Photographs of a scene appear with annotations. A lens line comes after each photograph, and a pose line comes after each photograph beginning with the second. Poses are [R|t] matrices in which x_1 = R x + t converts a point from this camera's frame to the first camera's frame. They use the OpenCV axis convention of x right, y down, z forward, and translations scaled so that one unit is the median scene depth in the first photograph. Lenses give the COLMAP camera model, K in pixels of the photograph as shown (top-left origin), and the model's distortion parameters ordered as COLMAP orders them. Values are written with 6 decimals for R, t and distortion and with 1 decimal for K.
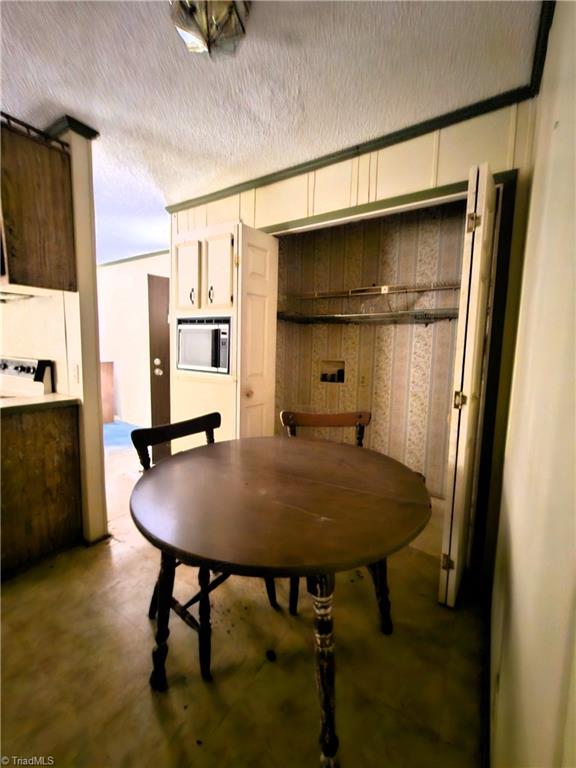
lens RADIAL K [[325.5, 0, 273.6], [0, 325.5, 379.0], [0, 0, 1]] dist [0.018228, -0.000043]
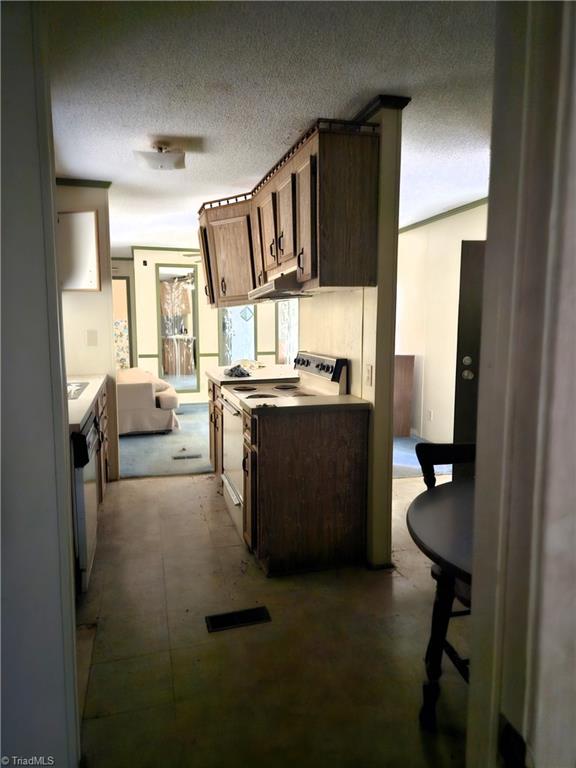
lens RADIAL K [[519.5, 0, 288.0], [0, 519.5, 384.0], [0, 0, 1]] dist [0.000728, -0.001093]
pose [[0.762652, 0.061809, -0.643849, 0.156079], [-0.055462, 0.998007, 0.030113, -0.024187], [0.644427, 0.012744, 0.764559, -0.250894]]
